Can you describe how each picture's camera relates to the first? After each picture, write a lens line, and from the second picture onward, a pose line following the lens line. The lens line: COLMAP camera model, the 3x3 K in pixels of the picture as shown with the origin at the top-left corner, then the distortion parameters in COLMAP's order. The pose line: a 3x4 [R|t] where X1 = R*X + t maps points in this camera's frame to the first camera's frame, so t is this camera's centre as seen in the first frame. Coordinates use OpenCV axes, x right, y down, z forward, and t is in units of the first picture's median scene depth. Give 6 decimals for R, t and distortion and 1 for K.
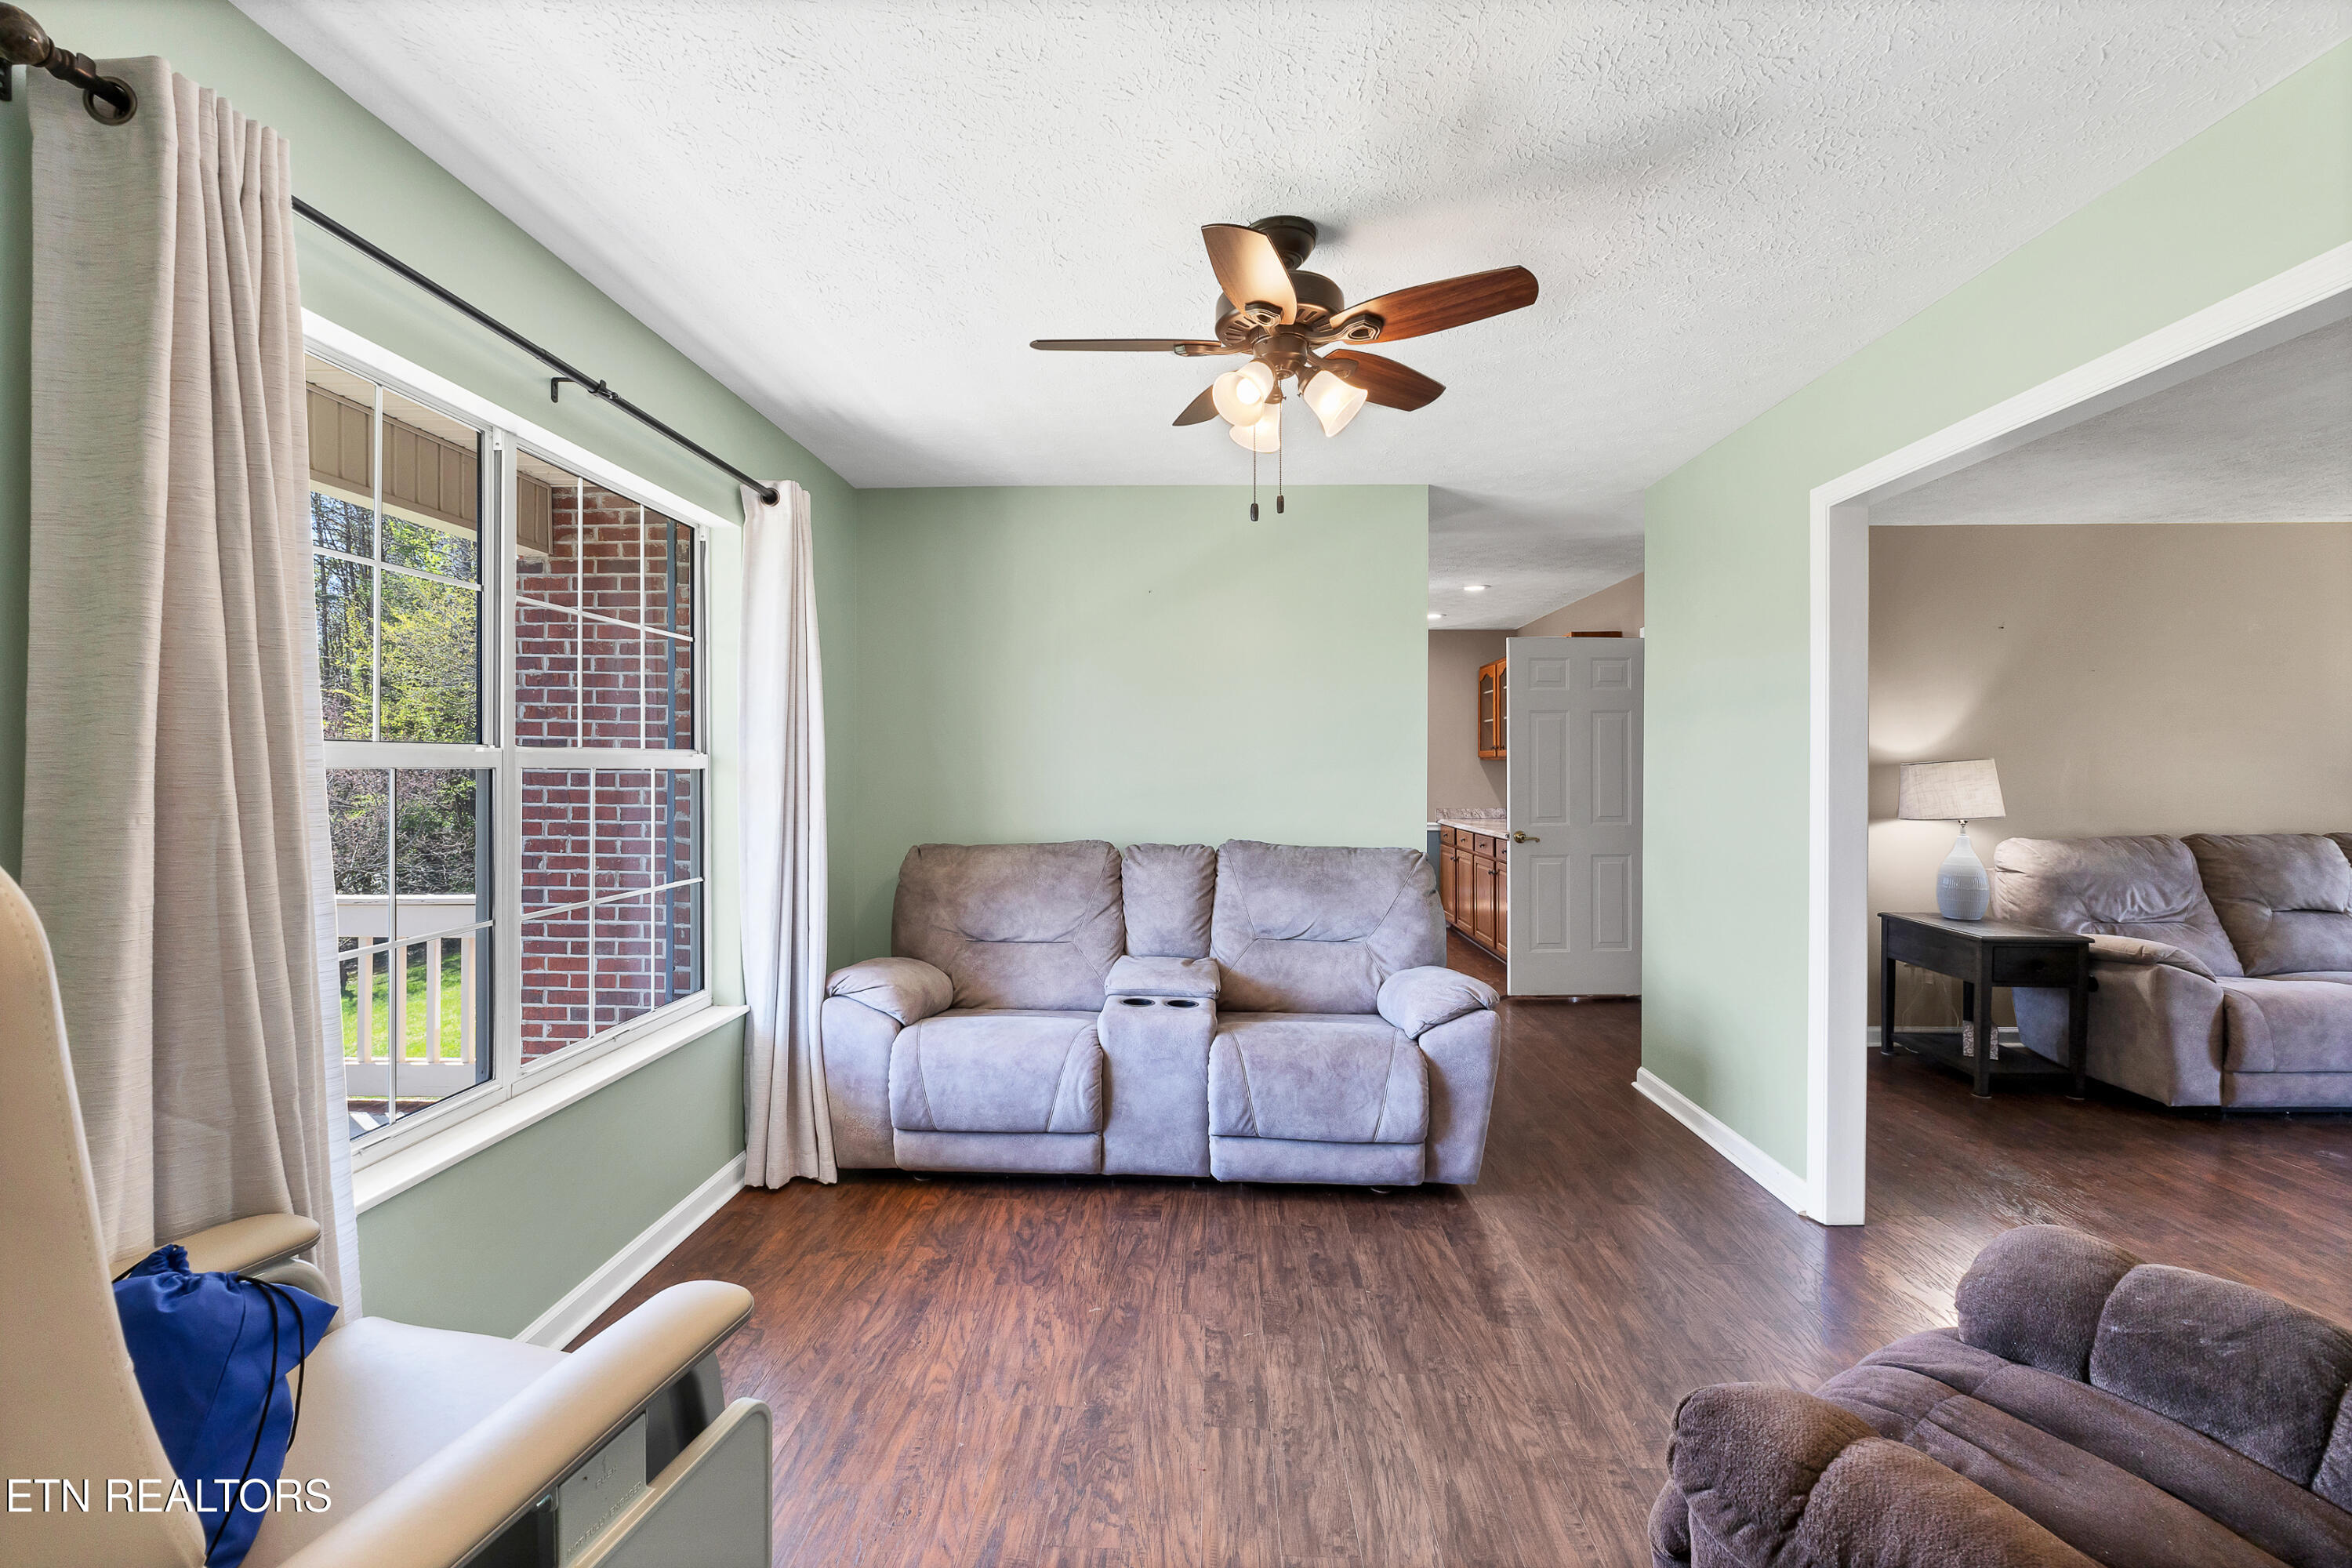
lens RADIAL K [[1036.9, 0, 1176.0], [0, 1036.9, 784.0], [0, 0, 1]] dist [-0.013747, 0.000001]
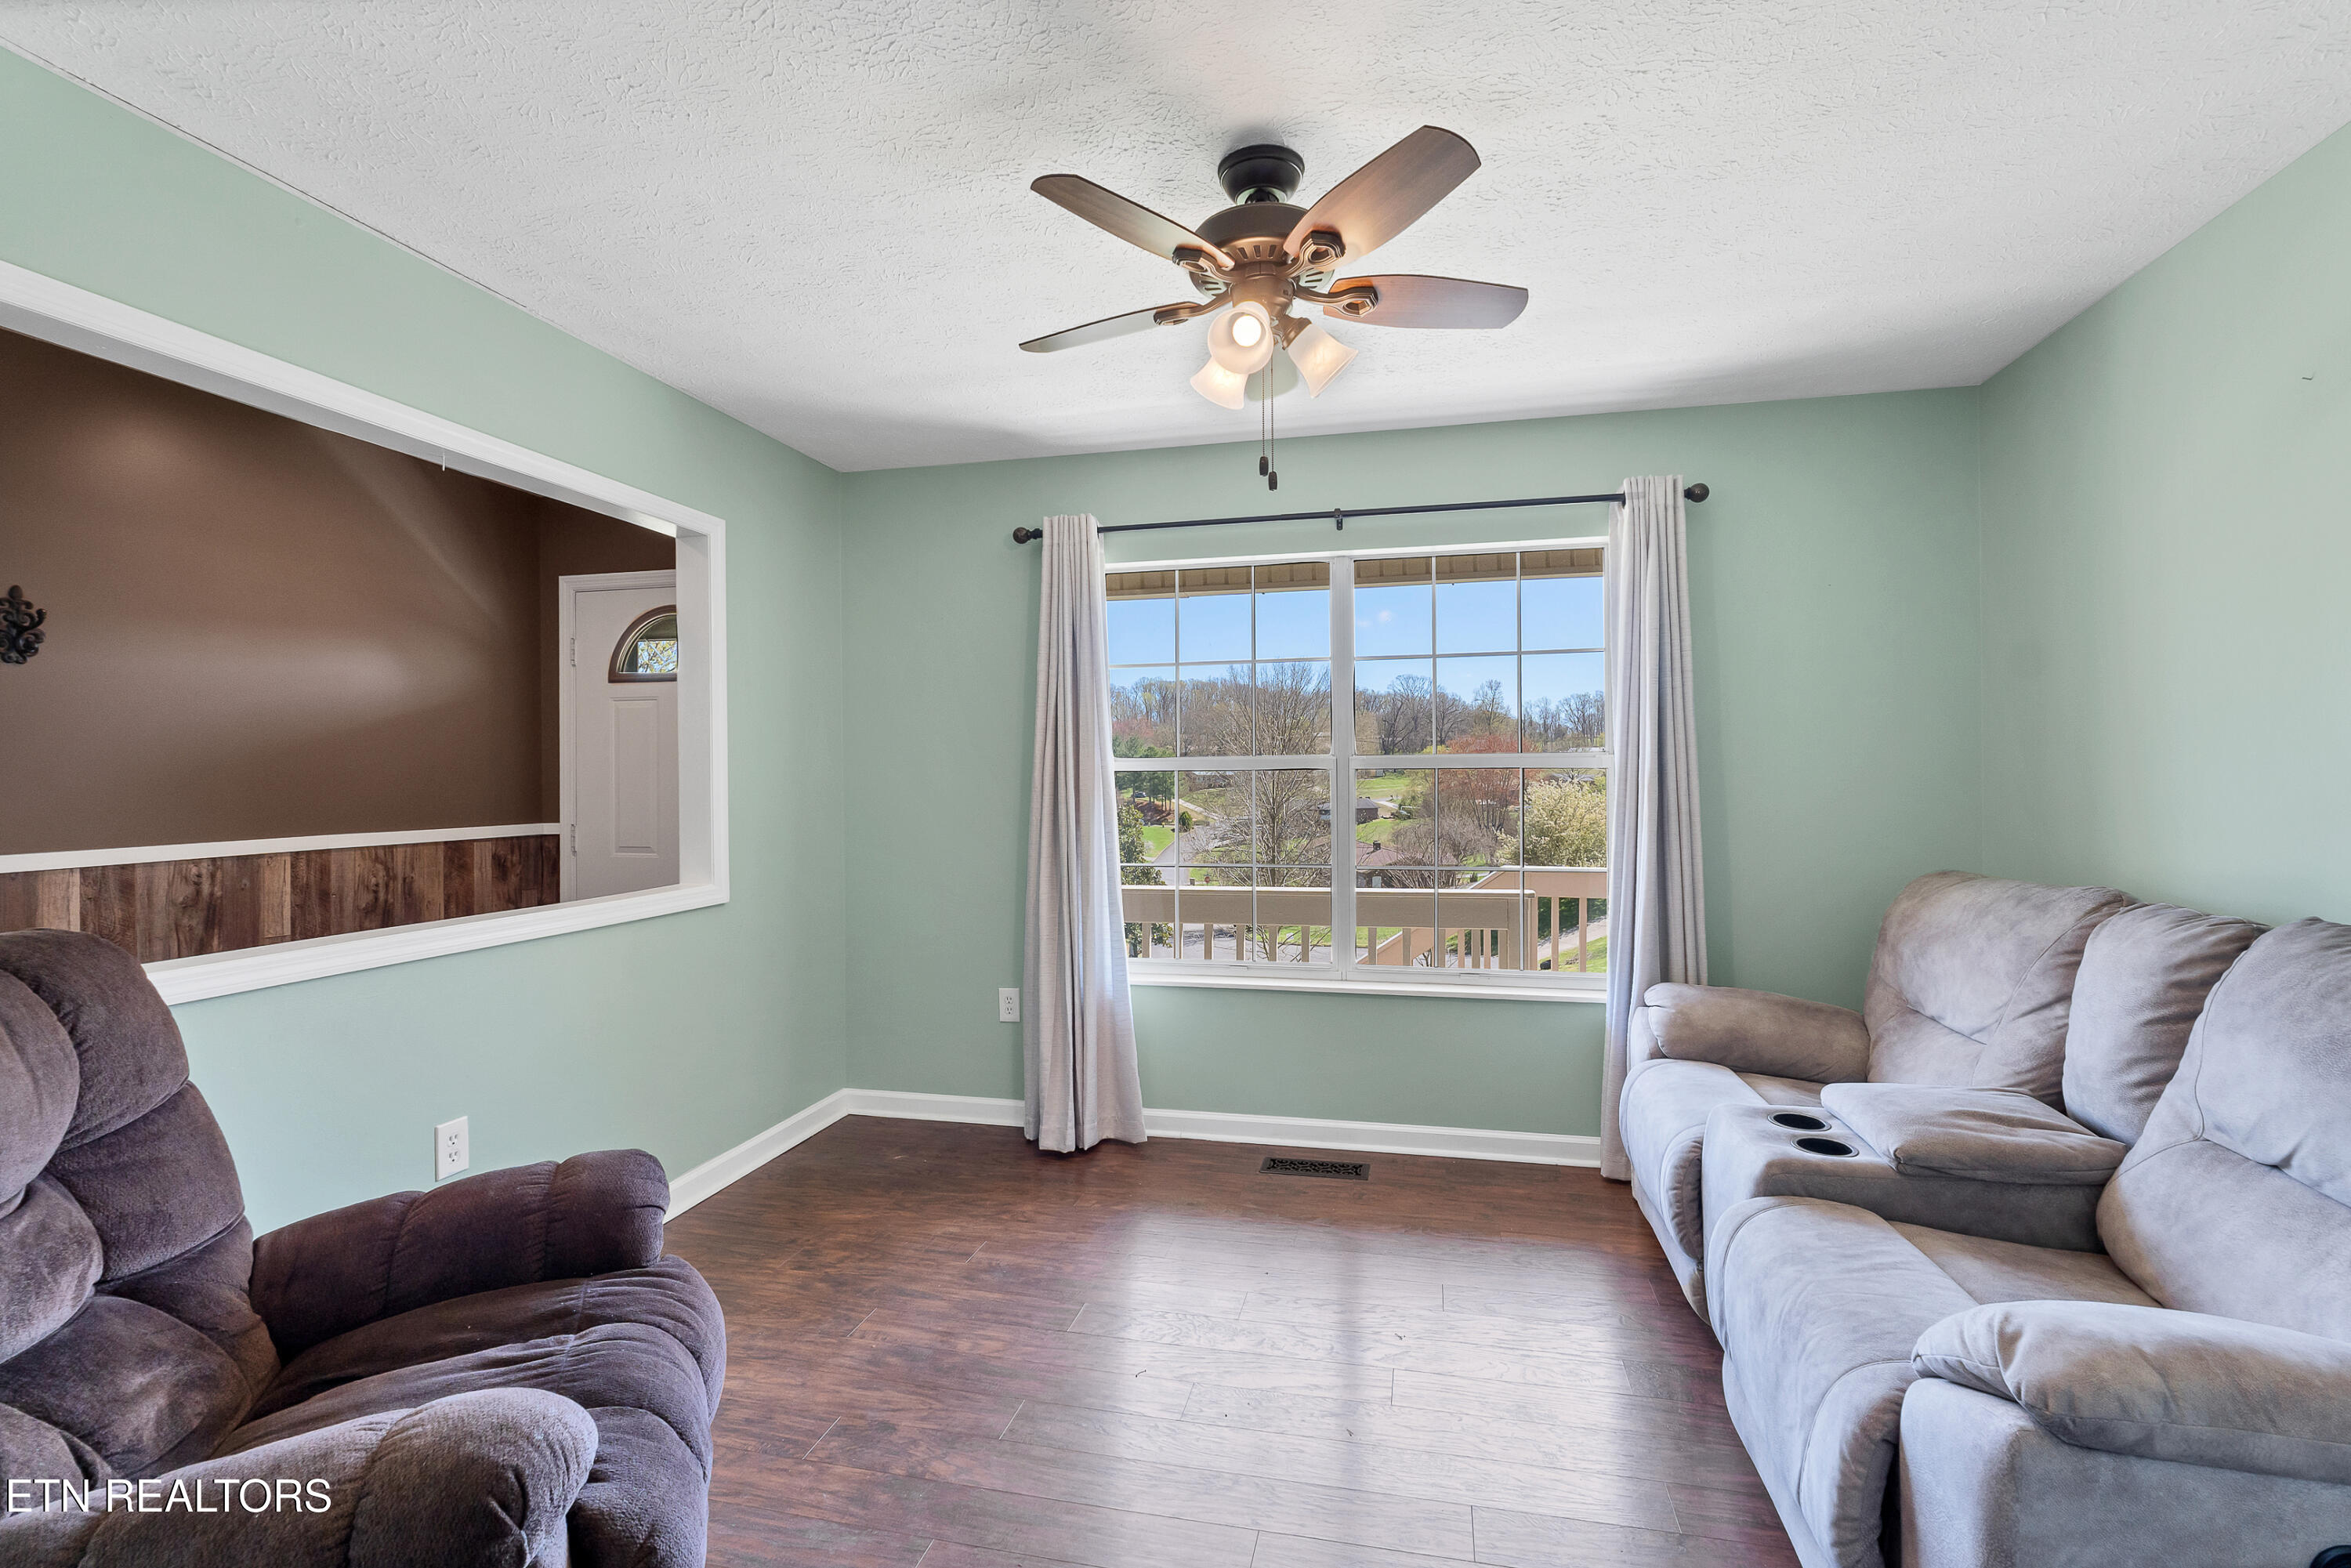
lens RADIAL K [[1064.5, 0, 1175.5], [0, 1064.5, 784.0], [0, 0, 1]] dist [-0.000487, -0.000011]
pose [[-0.192485, 0.006151, -0.981281, 0.603912], [-0.011135, 0.999902, 0.008452, -0.001252], [0.981237, 0.012553, -0.192398, 0.651256]]
